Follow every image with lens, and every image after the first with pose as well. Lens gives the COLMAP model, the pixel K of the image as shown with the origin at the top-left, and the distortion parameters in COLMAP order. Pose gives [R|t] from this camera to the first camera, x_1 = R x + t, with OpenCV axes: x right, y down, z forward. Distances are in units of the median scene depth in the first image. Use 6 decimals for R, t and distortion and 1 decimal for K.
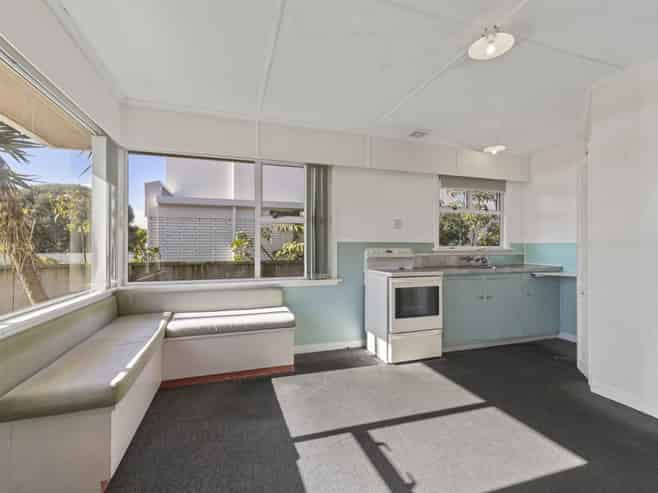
lens RADIAL K [[307.9, 0, 329.0], [0, 307.9, 246.5], [0, 0, 1]] dist [0.002632, 0.000923]
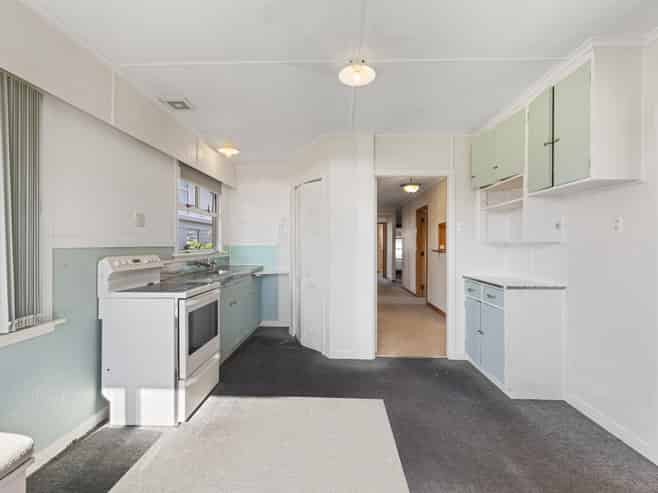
lens RADIAL K [[307.9, 0, 329.0], [0, 307.9, 246.5], [0, 0, 1]] dist [0.002632, 0.000923]
pose [[0.338183, -0.006741, 0.941056, -0.300732], [-0.008484, 0.999912, 0.010211, -0.026026], [-0.941042, -0.011437, 0.338096, 0.392500]]
